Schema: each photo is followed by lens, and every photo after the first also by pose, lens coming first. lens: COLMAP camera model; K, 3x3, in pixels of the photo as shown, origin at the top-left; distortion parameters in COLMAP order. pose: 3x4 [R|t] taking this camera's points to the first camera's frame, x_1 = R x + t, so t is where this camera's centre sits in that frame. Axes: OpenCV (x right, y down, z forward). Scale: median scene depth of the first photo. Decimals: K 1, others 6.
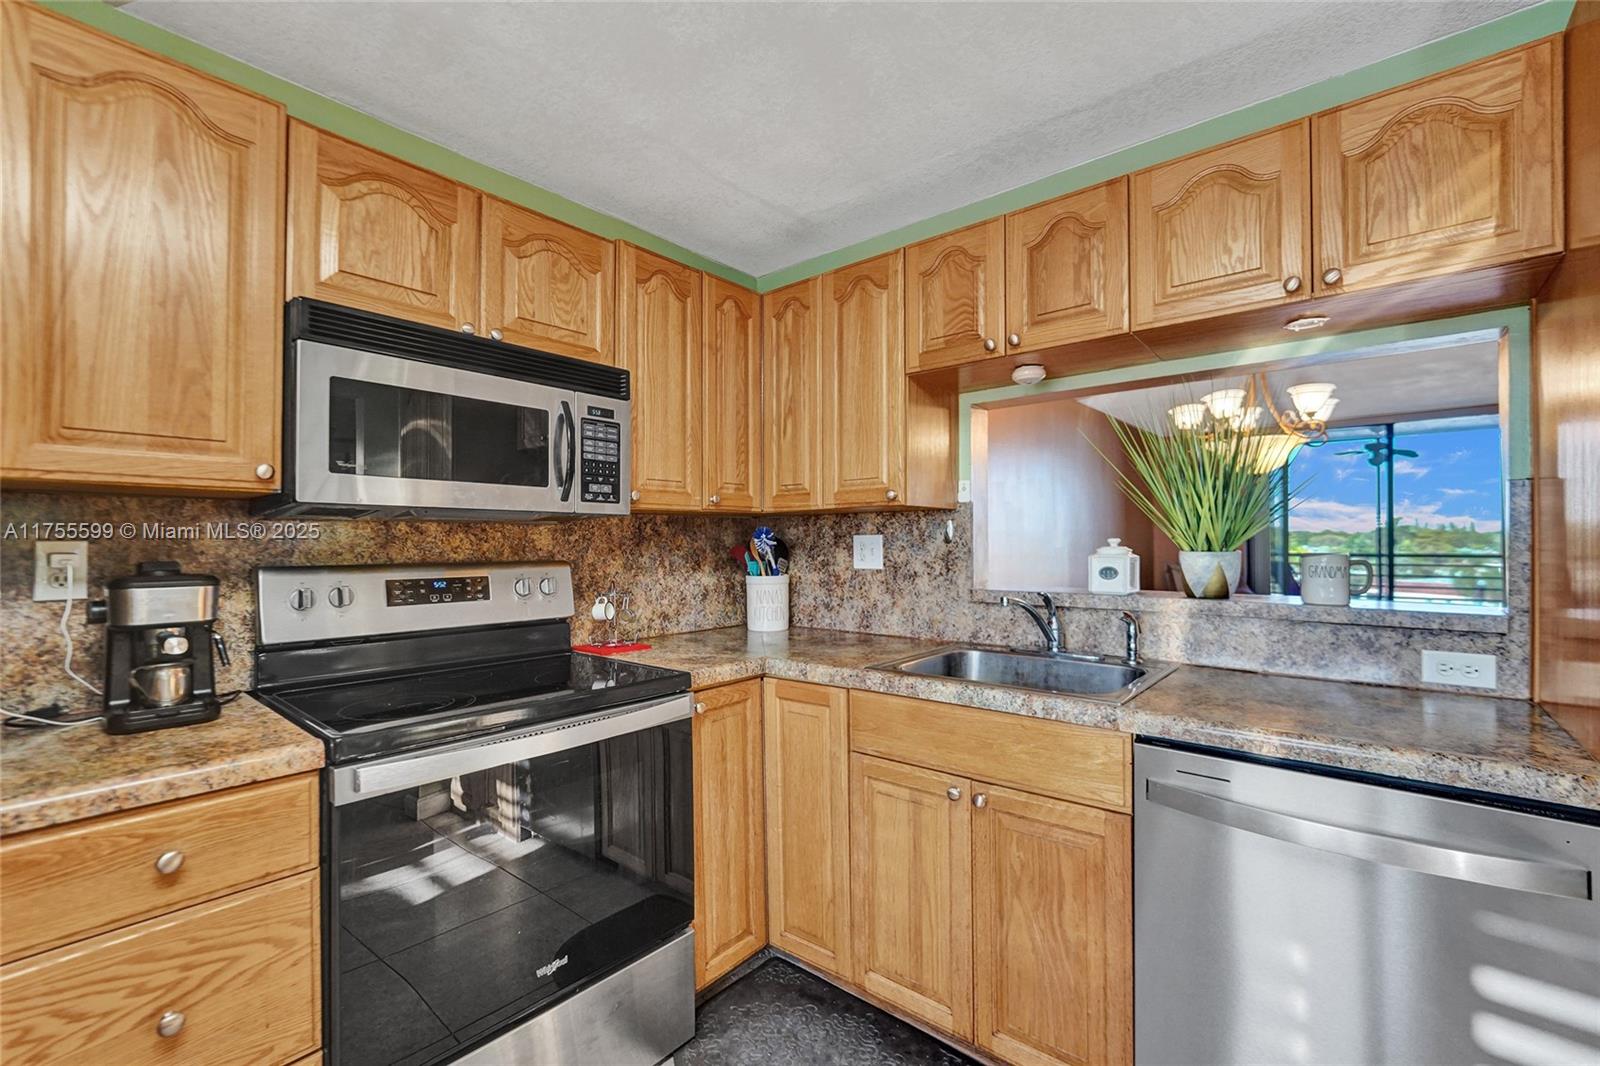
lens RADIAL K [[686.7, 0, 800.0], [0, 686.7, 533.0], [0, 0, 1]] dist [-0.003862, 0.000081]
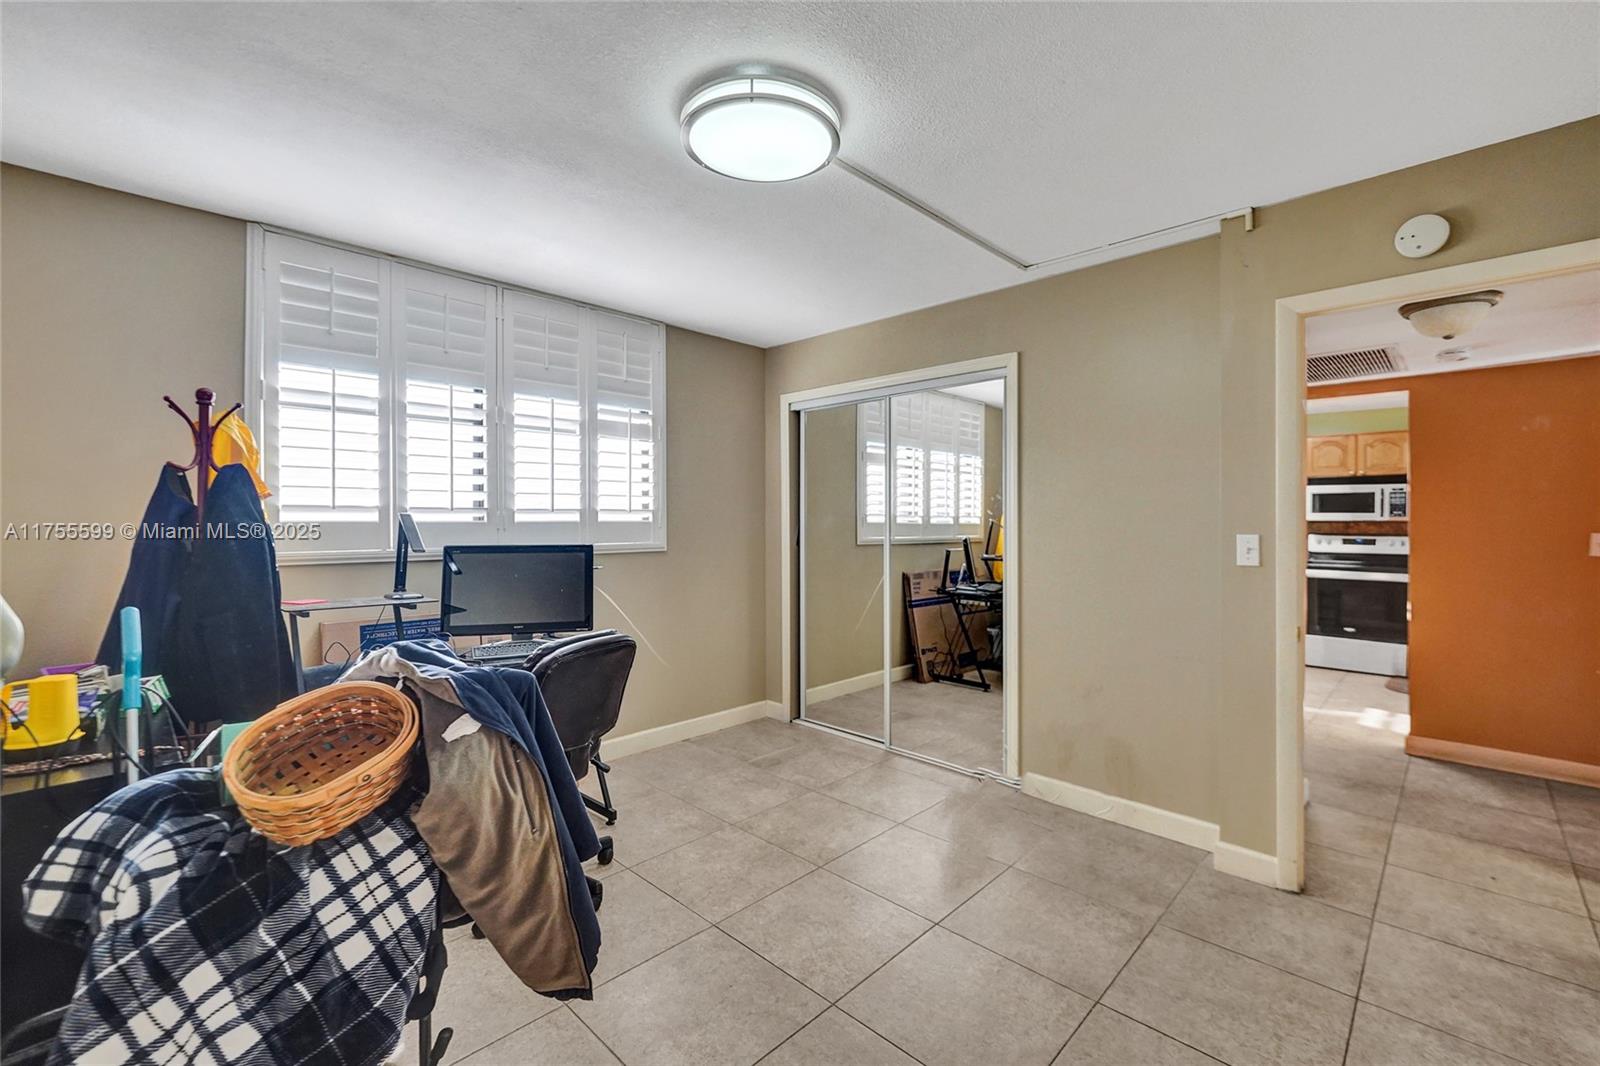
lens RADIAL K [[672.8, 0, 800.3], [0, 672.8, 529.3], [0, 0, 1]] dist [-0.002253, 0.000547]
pose [[-0.064936, 0.005189, -0.997876, 3.364271], [0.005649, 0.999972, 0.004832, -0.016534], [0.997873, -0.005323, -0.064964, -1.793508]]
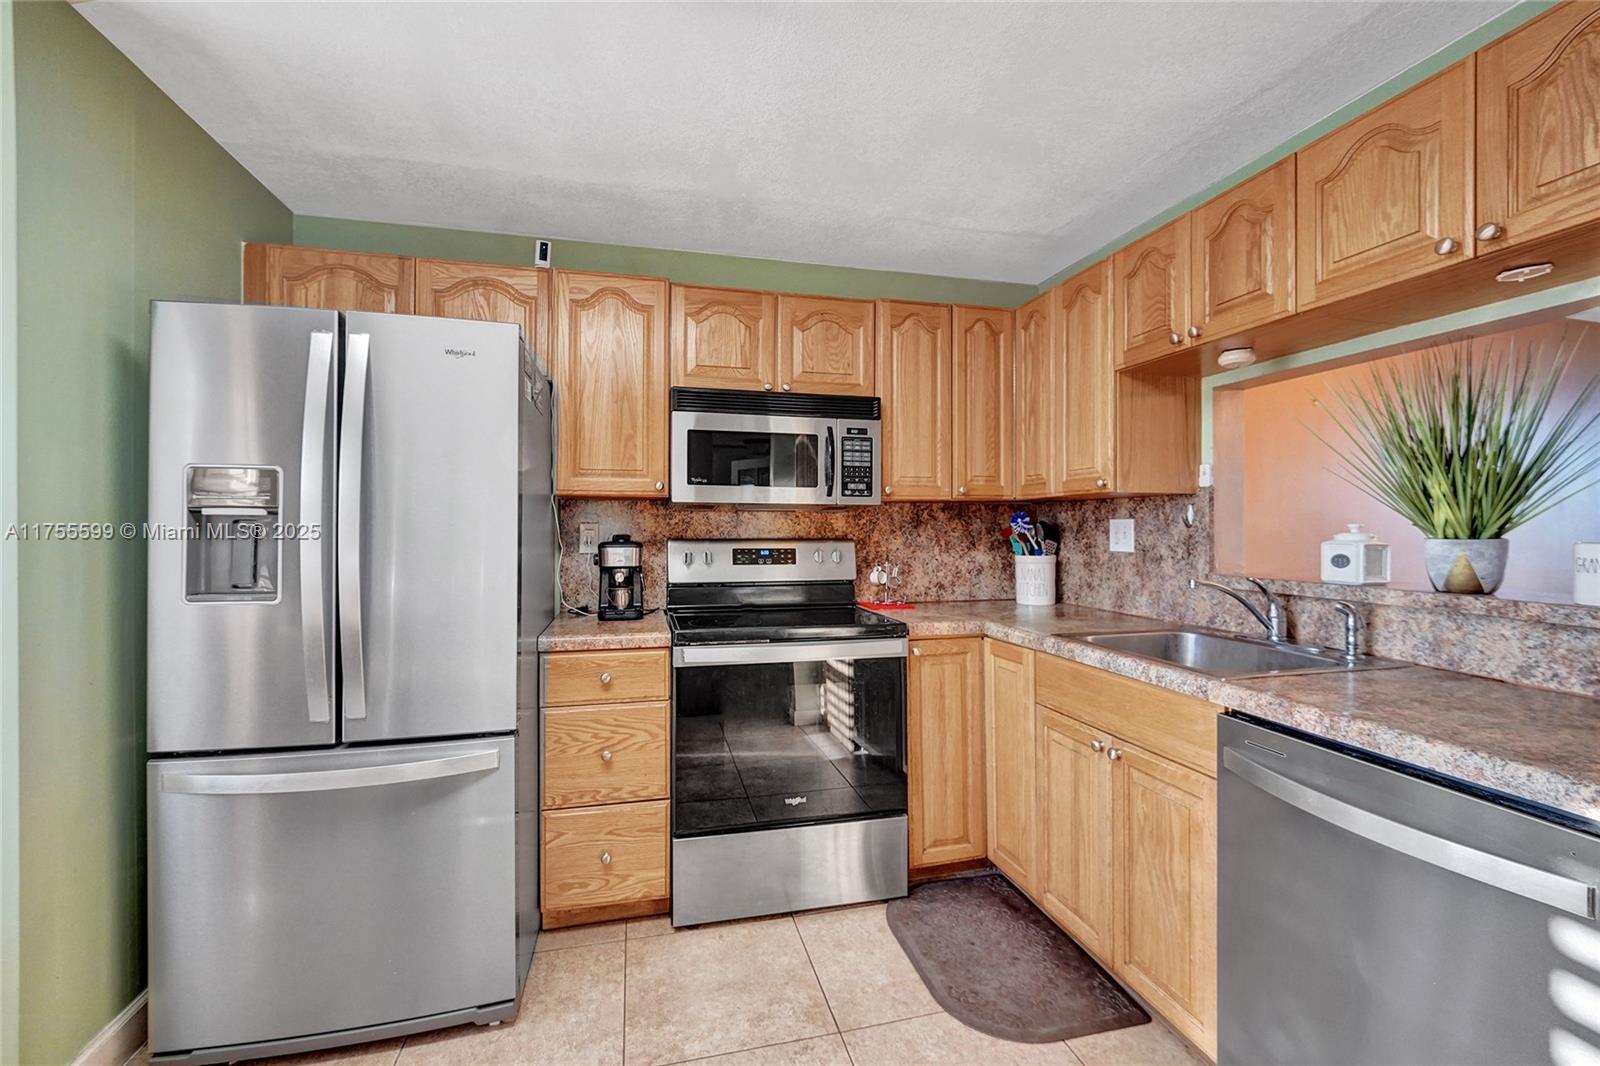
lens RADIAL K [[680.4, 0, 791.3], [0, 680.4, 518.4], [0, 0, 1]] dist [0.001316, 0.000812]
pose [[0.809509, -0.001628, -0.587106, 0.435702], [0.004180, 0.999987, 0.002991, -0.005330], [0.587093, -0.004875, 0.809505, -0.199267]]
